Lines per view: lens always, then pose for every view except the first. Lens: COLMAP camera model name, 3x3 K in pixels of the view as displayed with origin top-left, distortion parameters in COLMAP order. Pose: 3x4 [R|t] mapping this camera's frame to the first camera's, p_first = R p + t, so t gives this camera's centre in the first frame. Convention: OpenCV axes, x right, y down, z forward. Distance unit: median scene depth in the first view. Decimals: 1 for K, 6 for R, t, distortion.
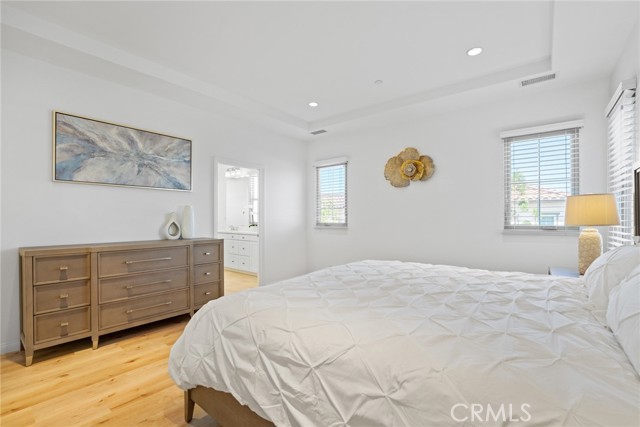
lens RADIAL K [[289.3, 0, 320.0], [0, 289.3, 213.5], [0, 0, 1]] dist [-0.031830, 0.000065]
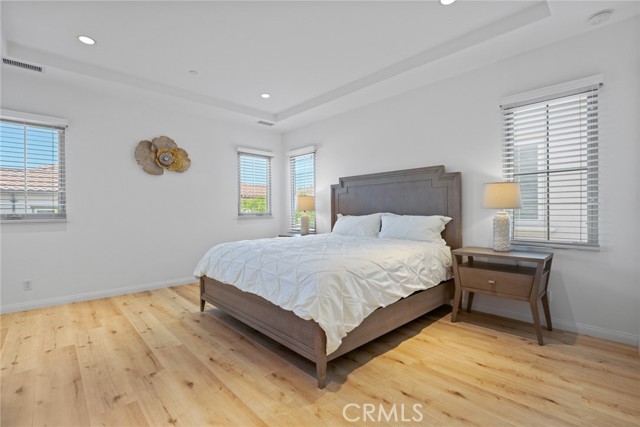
lens RADIAL K [[292.6, 0, 320.0], [0, 292.6, 213.5], [0, 0, 1]] dist [-0.000331, -0.000243]
pose [[0.116221, -0.006203, 0.993204, -0.663031], [-0.010810, 0.999913, 0.007510, 0.024527], [-0.993165, -0.011610, 0.116144, 0.370652]]
